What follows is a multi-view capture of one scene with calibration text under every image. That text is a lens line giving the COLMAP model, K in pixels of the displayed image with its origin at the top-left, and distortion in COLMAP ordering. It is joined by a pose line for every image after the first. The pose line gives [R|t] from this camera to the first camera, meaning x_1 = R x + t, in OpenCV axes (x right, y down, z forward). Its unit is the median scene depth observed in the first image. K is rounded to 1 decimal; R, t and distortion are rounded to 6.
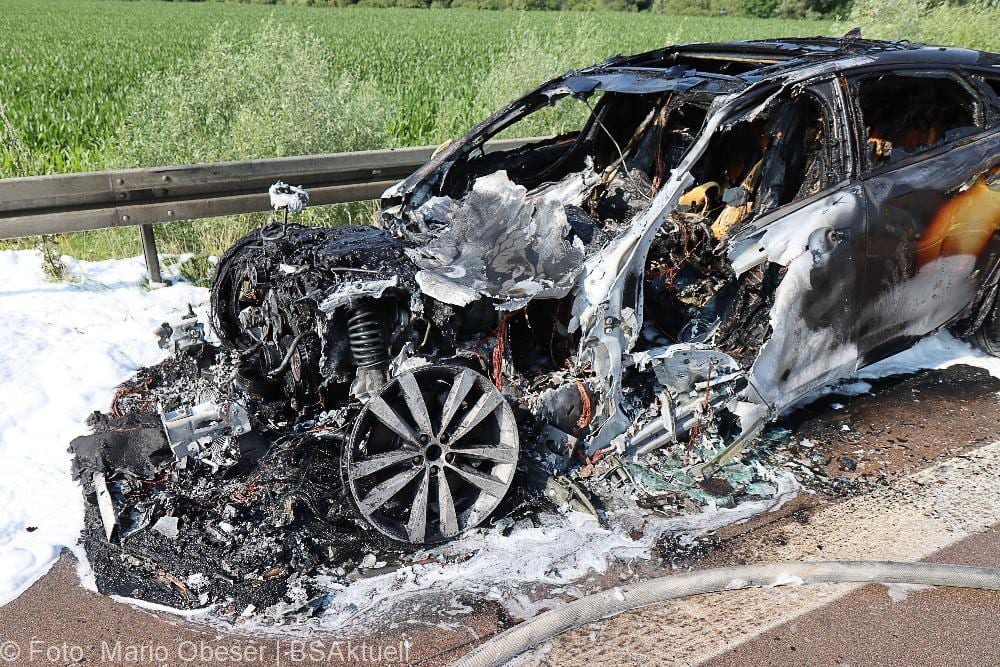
lens RADIAL K [[796.1, 0, 487.3], [0, 796.1, 330.9], [0, 0, 1]] dist [0.014221, 0.007693]
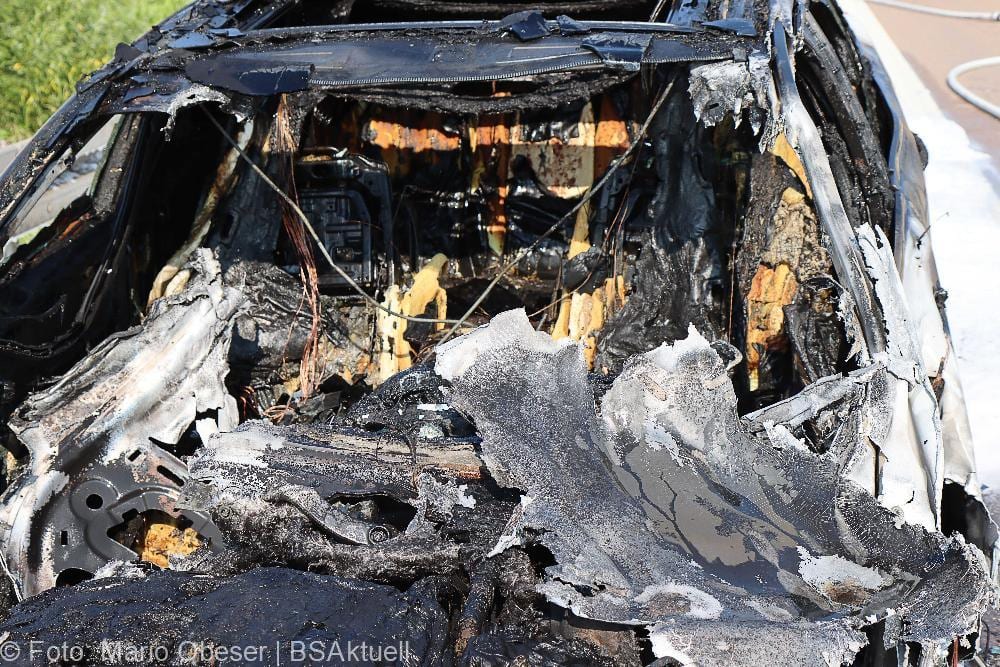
lens RADIAL K [[1679.3, 0, 471.0], [0, 1679.3, 333.0], [0, 0, 1]] dist [0.003453, 0.089735]
pose [[0.634129, -0.213812, 0.743078, -0.583120], [0.305193, 0.952194, 0.013537, -0.209583], [-0.710449, 0.218198, 0.669068, 0.497454]]
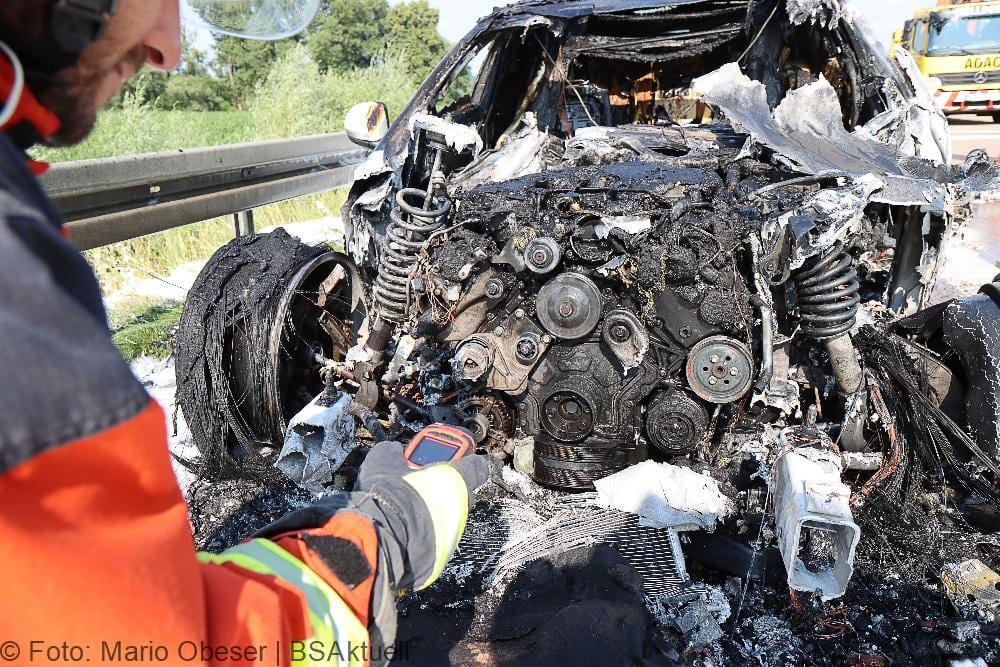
lens RADIAL K [[769.9, 0, 490.5], [0, 769.9, 331.6], [0, 0, 1]] dist [-0.004866, 0.025912]
pose [[0.699901, -0.226558, 0.677355, -0.686194], [0.289366, 0.956986, 0.021090, -0.042670], [-0.652997, 0.181243, 0.735354, 0.672351]]
